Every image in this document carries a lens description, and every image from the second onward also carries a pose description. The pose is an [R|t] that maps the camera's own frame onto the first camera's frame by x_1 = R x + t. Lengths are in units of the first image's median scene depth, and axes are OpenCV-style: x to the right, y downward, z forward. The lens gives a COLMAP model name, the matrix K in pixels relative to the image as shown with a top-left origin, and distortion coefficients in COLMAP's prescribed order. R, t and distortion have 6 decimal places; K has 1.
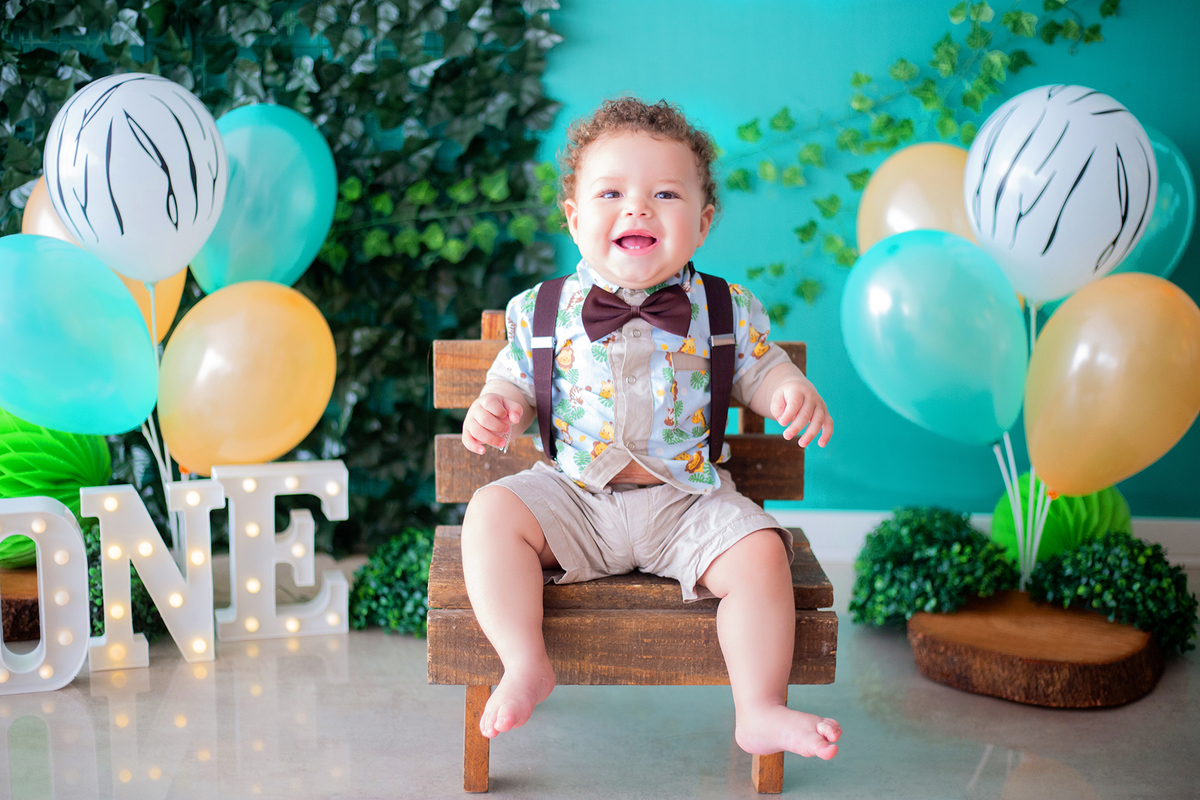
lens RADIAL K [[1735.6, 0, 593.0], [0, 1735.6, 406.6], [0, 0, 1]] dist [-0.109908, -0.069322]
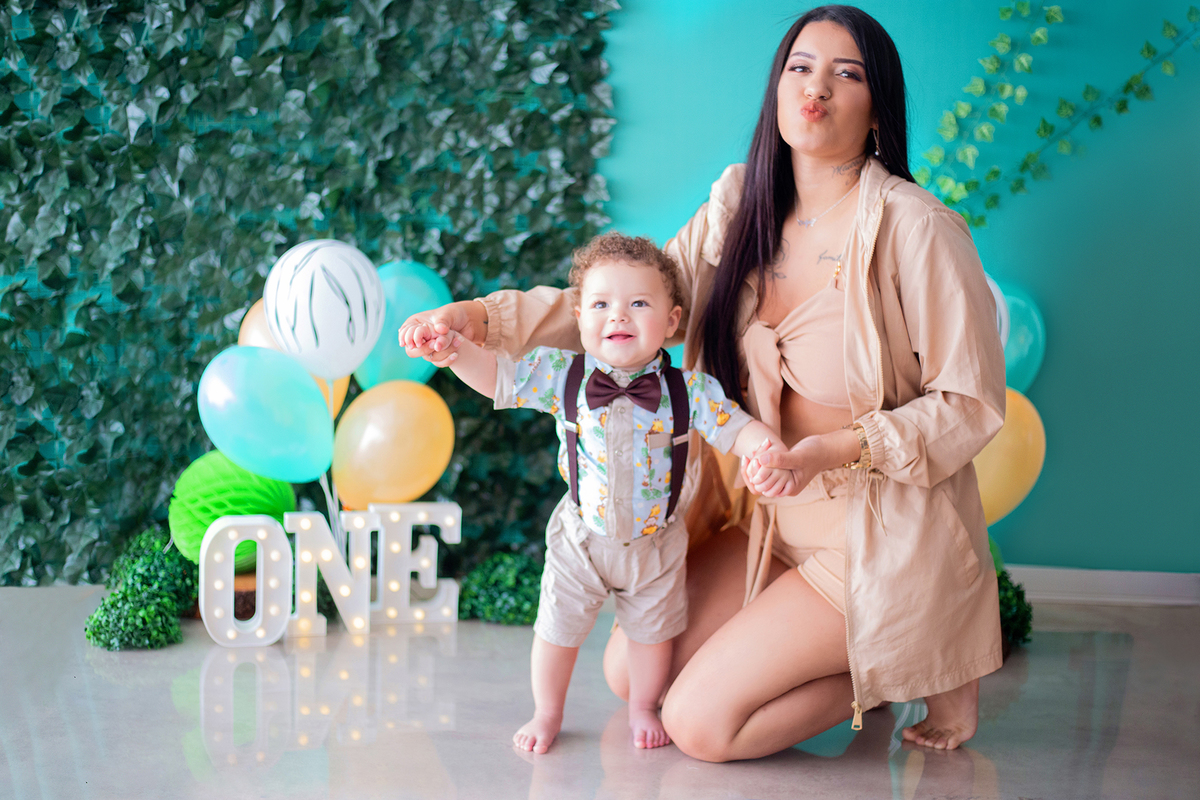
lens RADIAL K [[1735.6, 0, 593.0], [0, 1735.6, 406.6], [0, 0, 1]] dist [-0.109908, -0.069322]
pose [[0.999458, 0.019141, -0.026797, 0.009238], [-0.021179, 0.996734, -0.077925, 0.057090], [0.025218, 0.078450, 0.996599, -0.443169]]
